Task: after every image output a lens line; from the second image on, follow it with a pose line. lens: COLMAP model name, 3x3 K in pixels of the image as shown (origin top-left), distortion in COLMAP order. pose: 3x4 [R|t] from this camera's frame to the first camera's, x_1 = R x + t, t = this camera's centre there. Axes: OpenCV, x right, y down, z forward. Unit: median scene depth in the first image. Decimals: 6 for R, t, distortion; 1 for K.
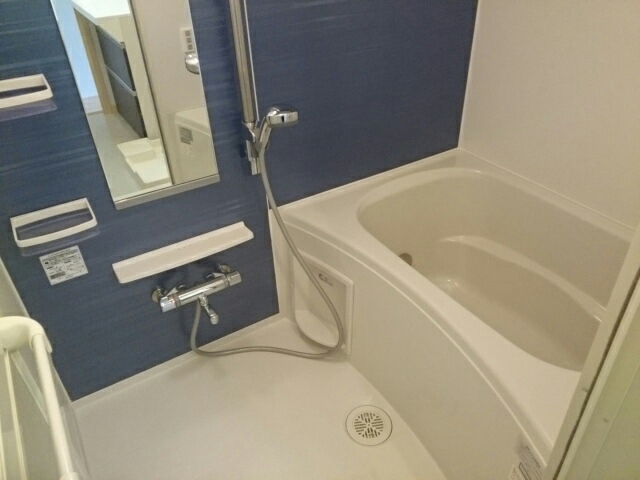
lens RADIAL K [[530.4, 0, 320.0], [0, 530.4, 240.0], [0, 0, 1]] dist [0.083396, 0.000777]
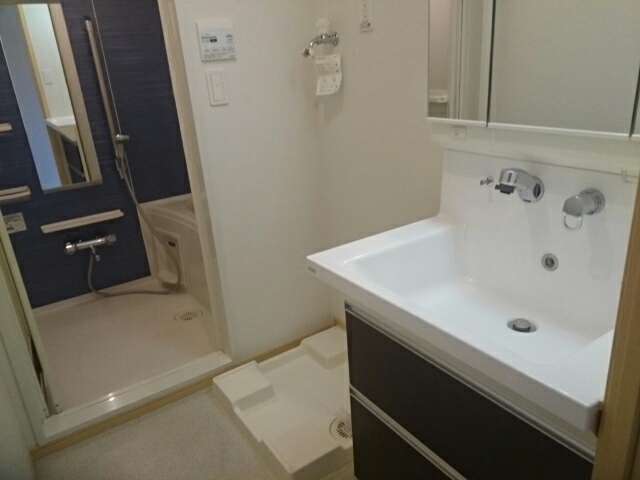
lens RADIAL K [[513.2, 0, 320.0], [0, 513.2, 240.0], [0, 0, 1]] dist [0.032677, -0.000284]
pose [[0.998009, -0.048545, 0.040255, 0.438217], [0.056564, 0.971302, -0.231026, 0.489046], [-0.027885, 0.232843, 0.972114, -0.659037]]
